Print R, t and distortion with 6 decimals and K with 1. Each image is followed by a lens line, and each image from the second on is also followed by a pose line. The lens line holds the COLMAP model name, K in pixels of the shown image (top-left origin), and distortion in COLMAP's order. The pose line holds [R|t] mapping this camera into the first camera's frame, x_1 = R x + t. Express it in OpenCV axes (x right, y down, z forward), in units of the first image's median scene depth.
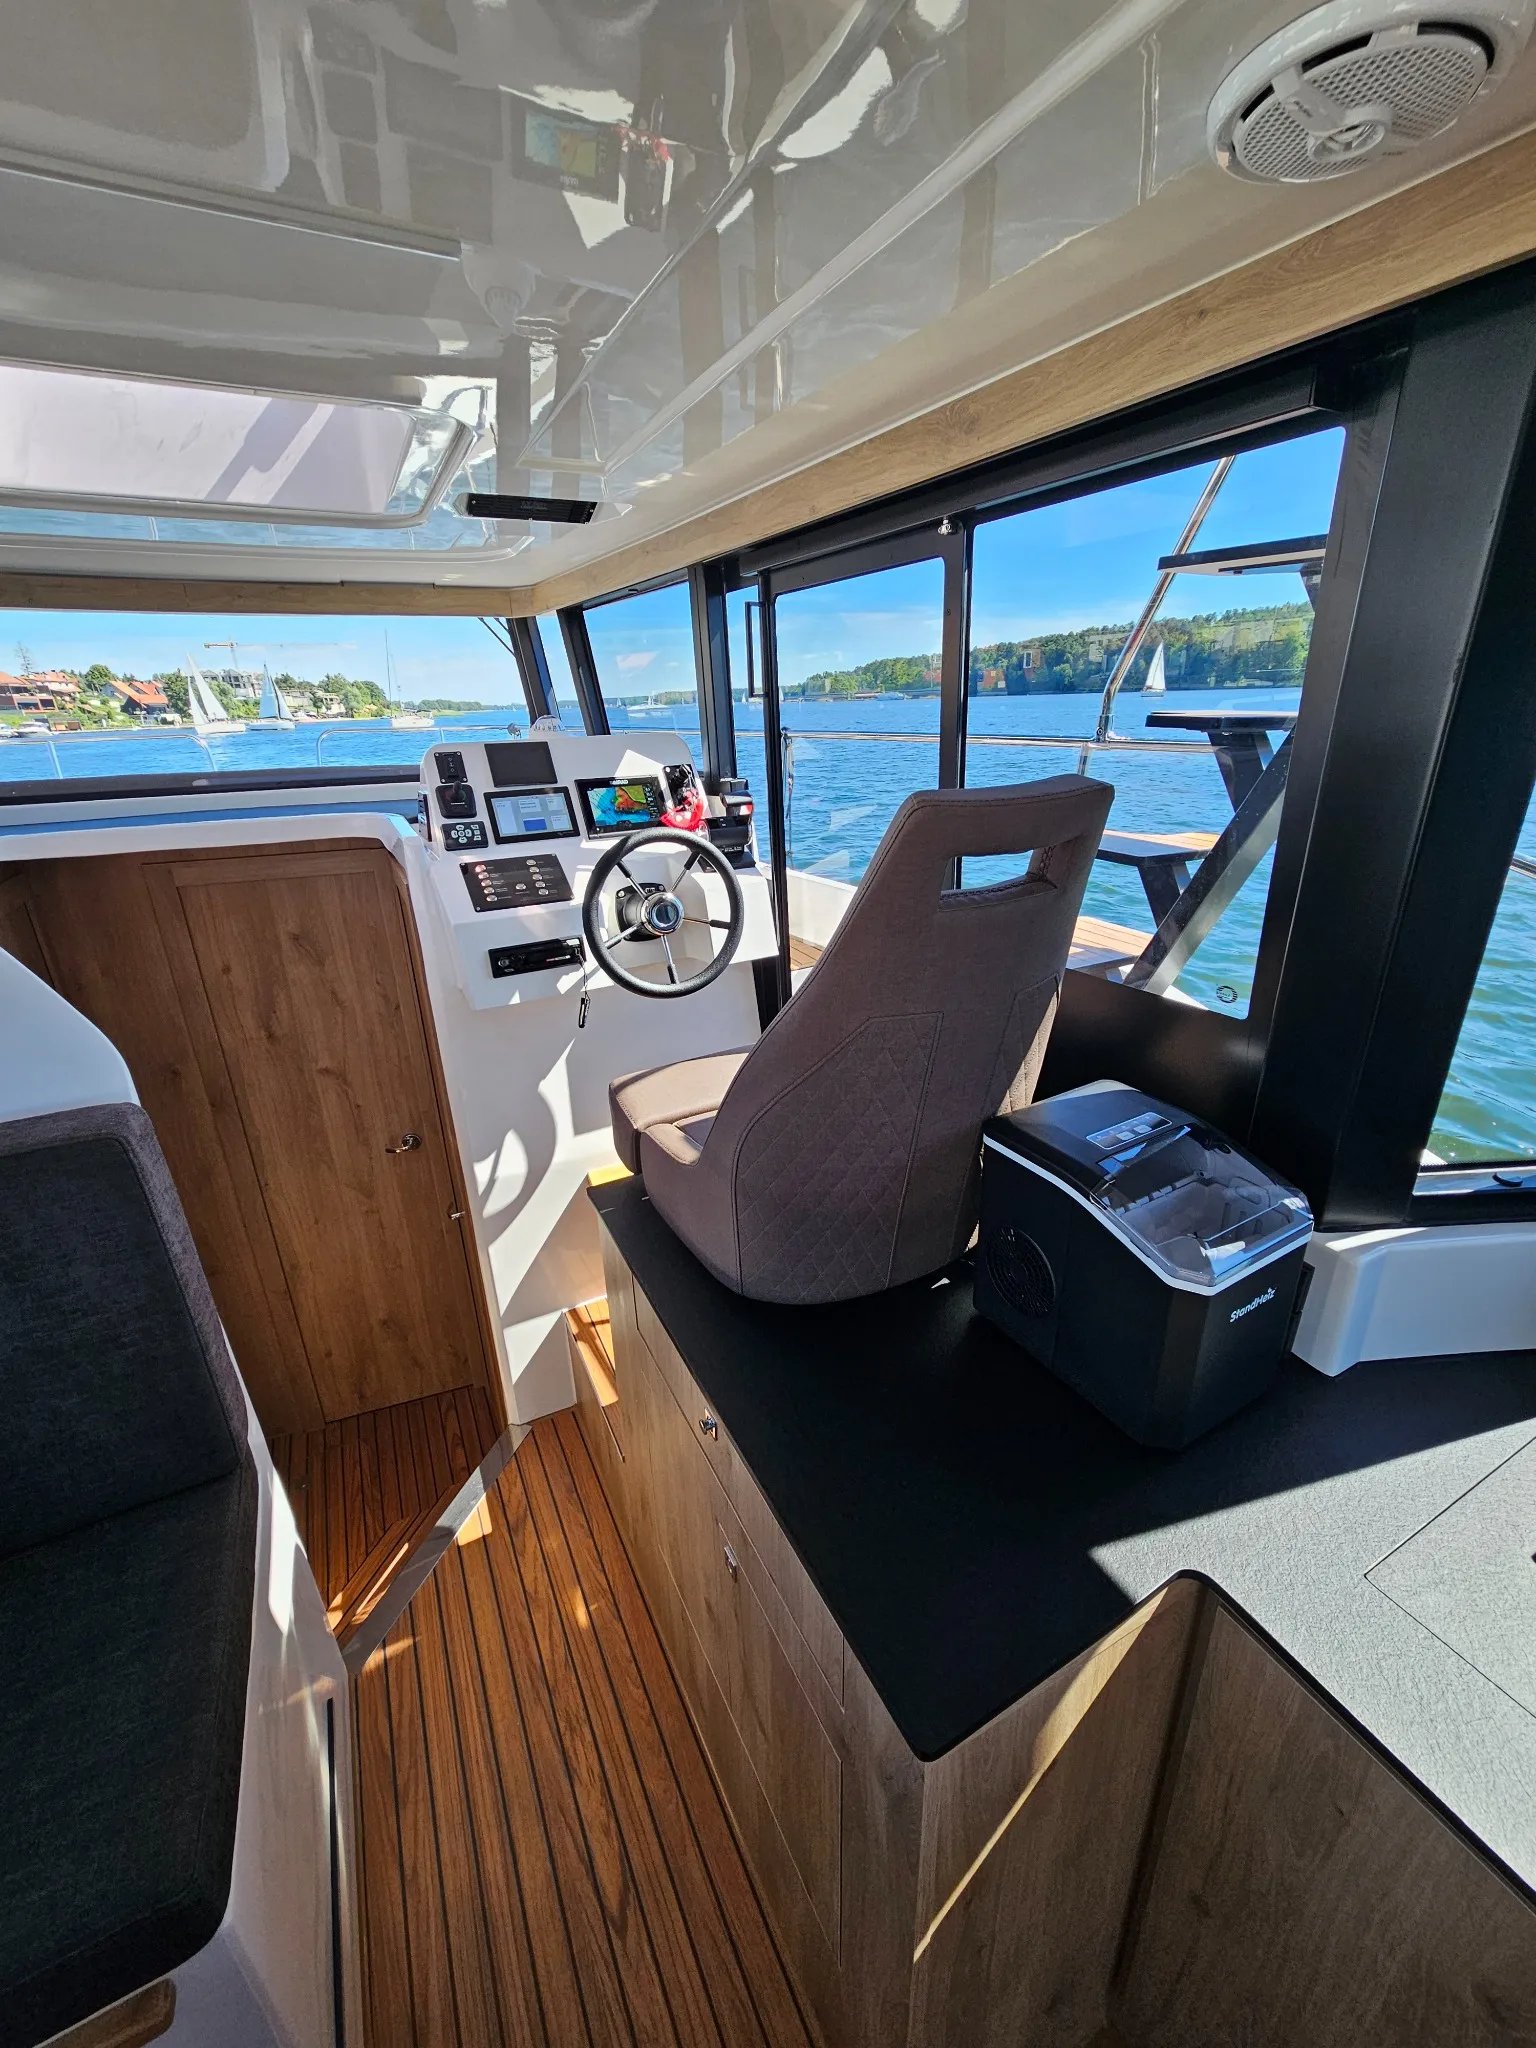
lens RADIAL K [[833.8, 0, 765.4], [0, 833.8, 1026.2], [0, 0, 1]] dist [-0.002586, 0.001298]
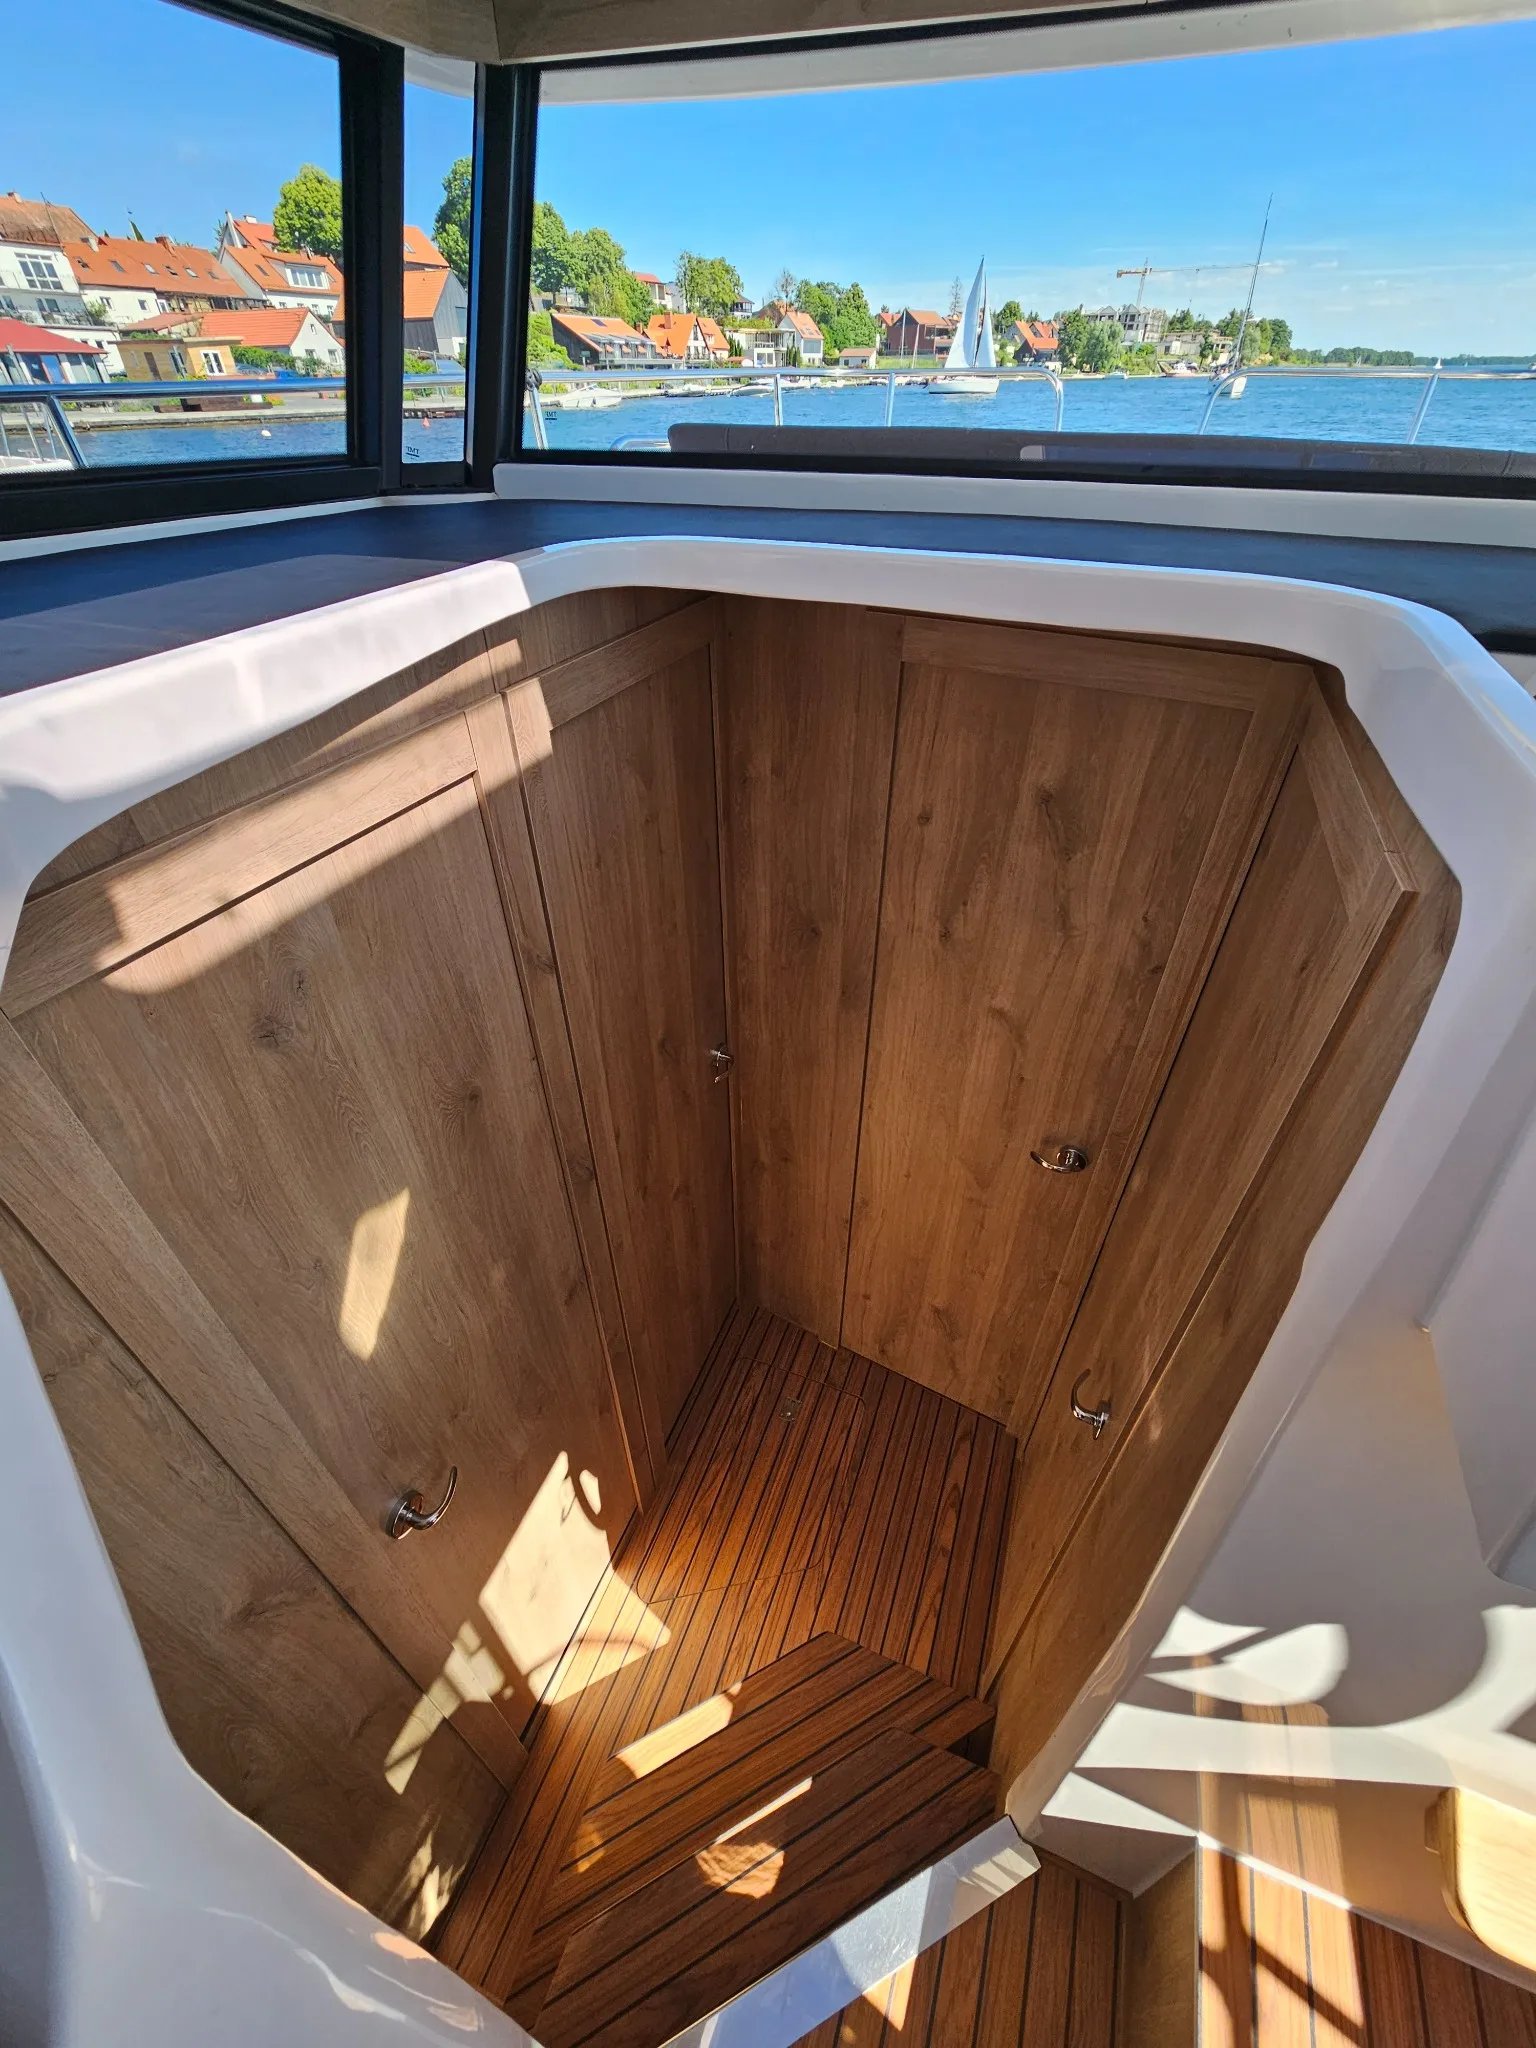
lens RADIAL K [[833.8, 0, 774.7], [0, 833.8, 1021.4], [0, 0, 1]] dist [-0.002586, 0.001298]
pose [[0.662095, 0.478860, -0.576474, -0.367629], [-0.282435, 0.871949, 0.399918, -0.179065], [0.694161, -0.101967, 0.712561, 0.588150]]
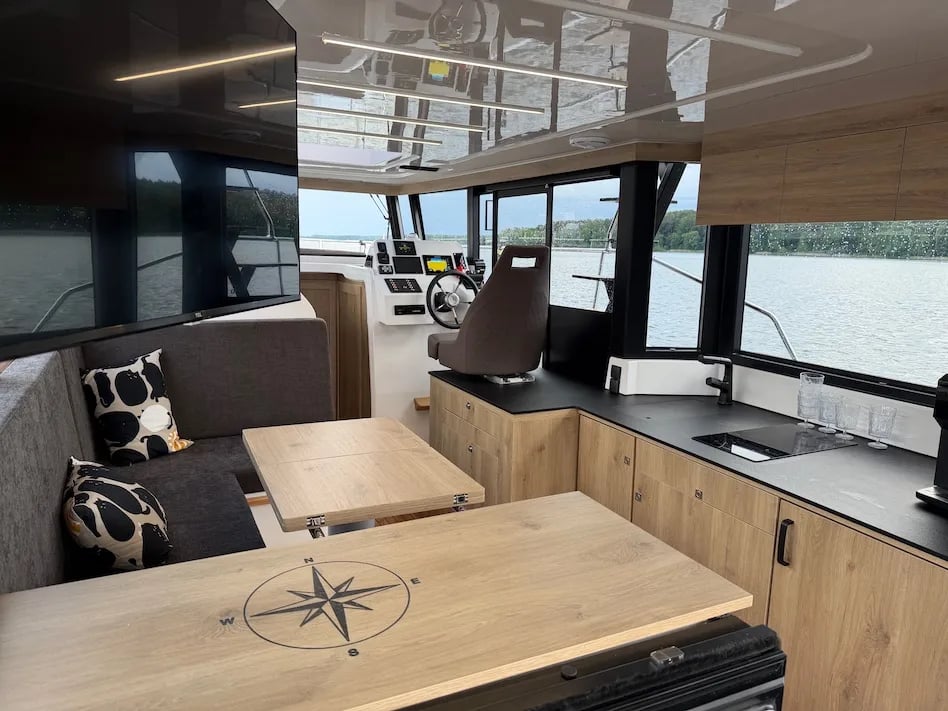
lens RADIAL K [[658.0, 0, 472.6], [0, 658.0, 362.3], [0, 0, 1]] dist [0.016488, -0.023198]
pose [[0.998401, 0.054133, -0.016289, -0.006451], [-0.056243, 0.980224, -0.189730, 0.452443], [0.005696, 0.190343, 0.981701, -1.058931]]
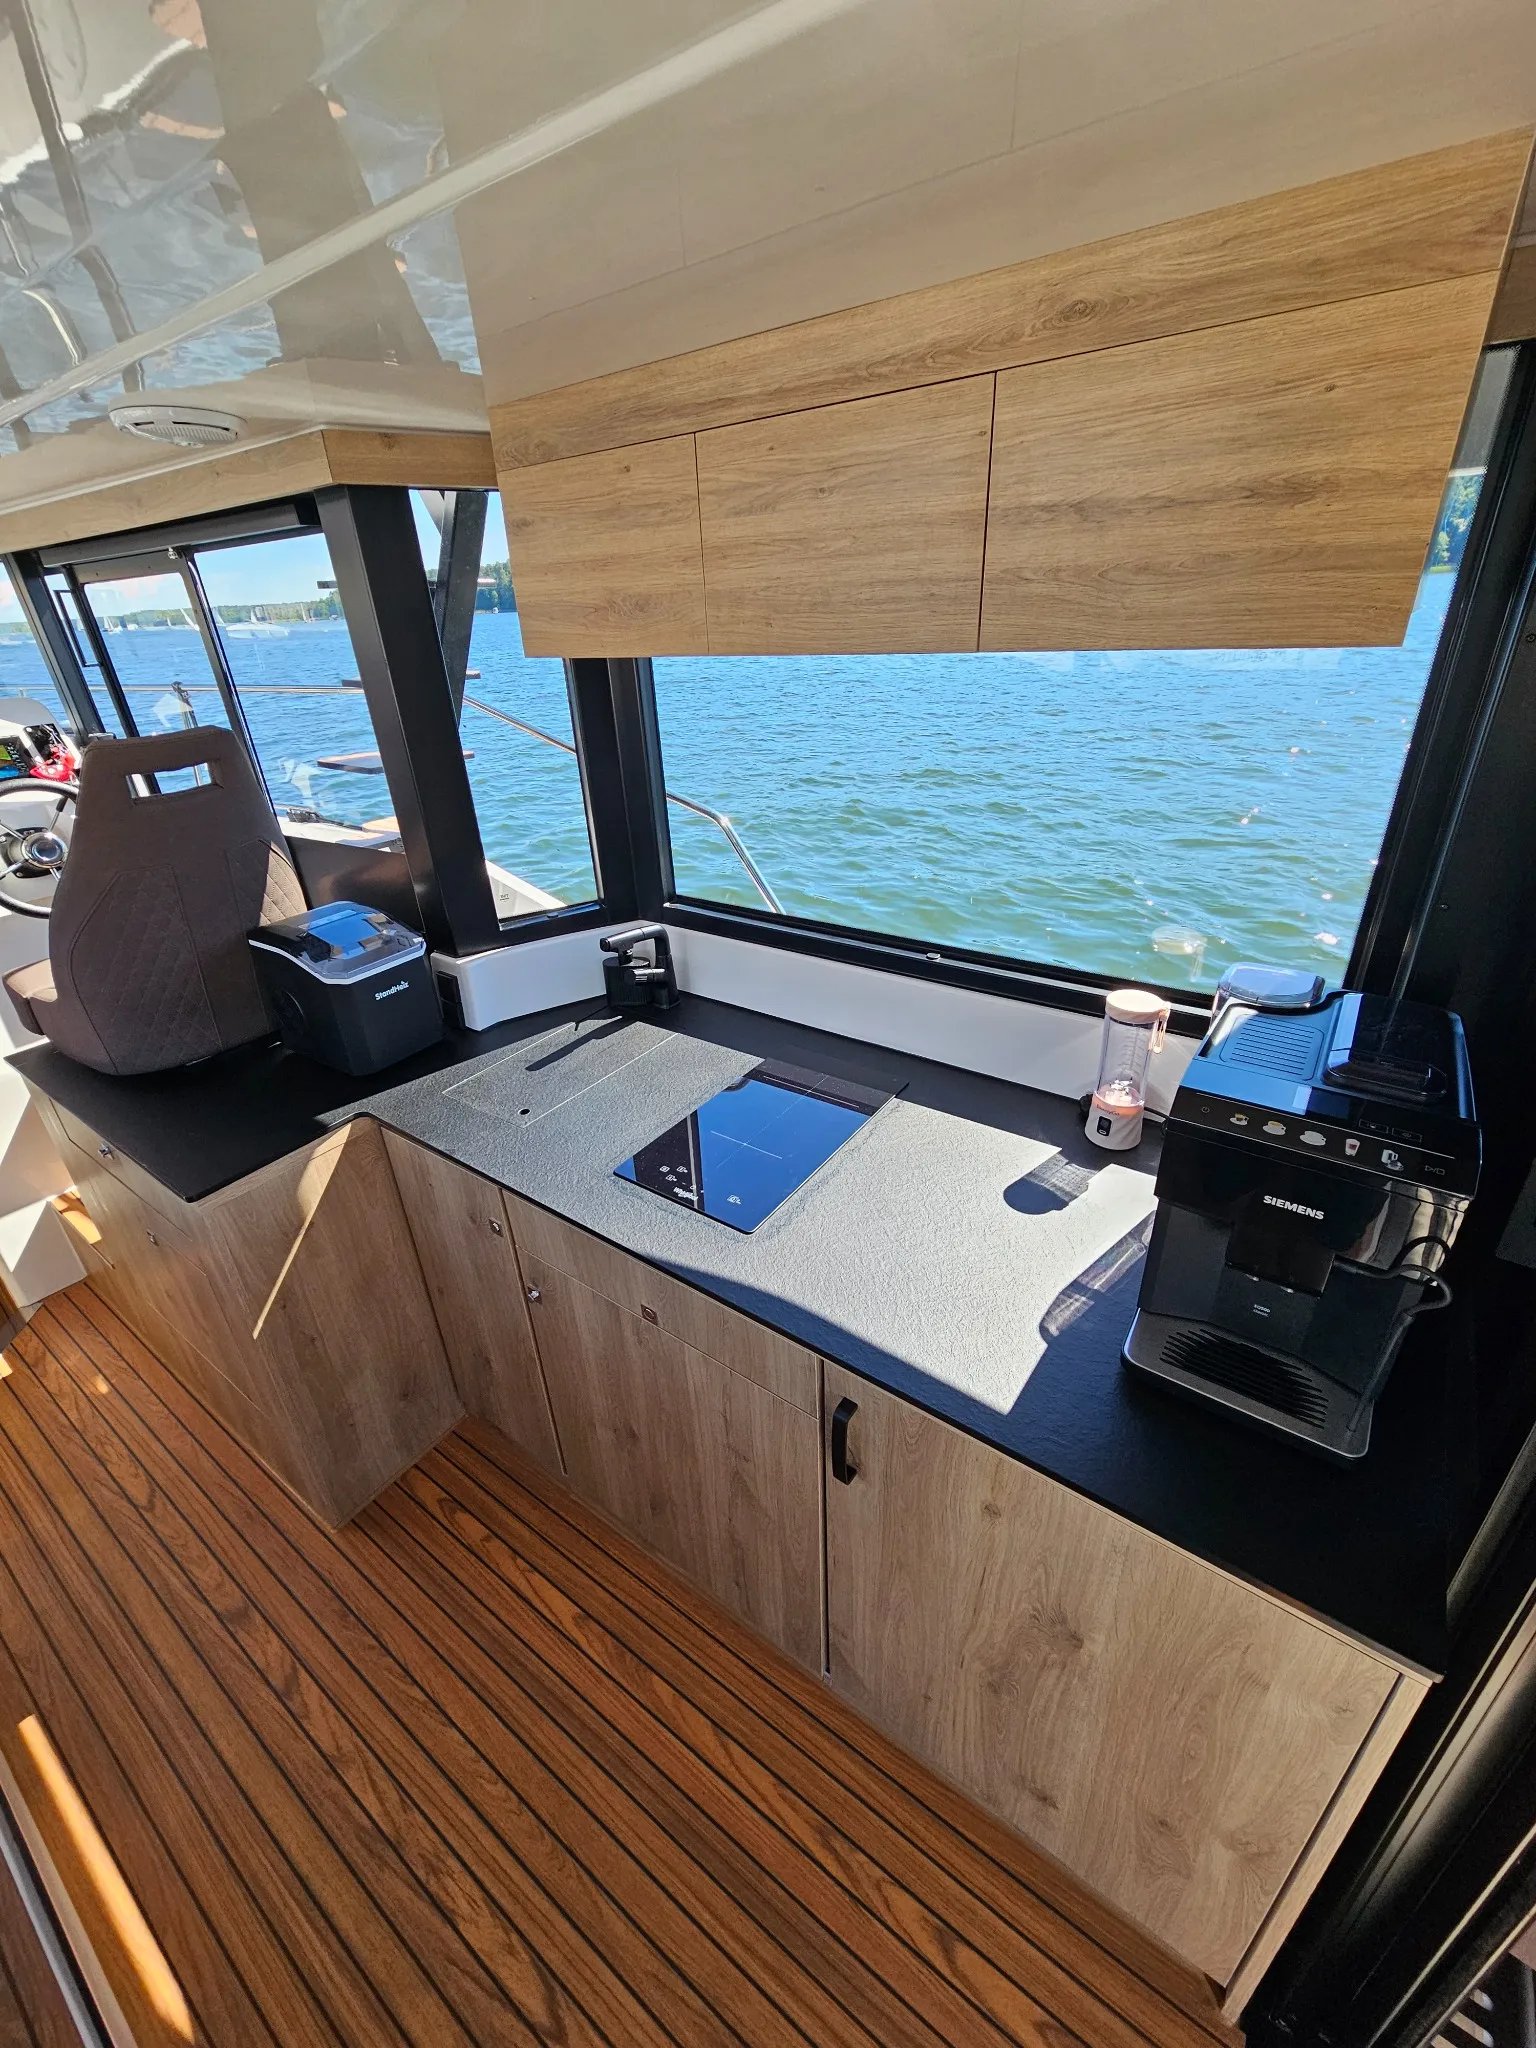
lens RADIAL K [[833.8, 0, 758.0], [0, 833.8, 1015.8], [0, 0, 1]] dist [-0.002586, 0.001298]
pose [[0.889997, -0.210123, 0.404664, 0.241253], [0.181778, 0.977420, 0.107736, 0.148881], [-0.418165, -0.022326, 0.908097, -0.512491]]
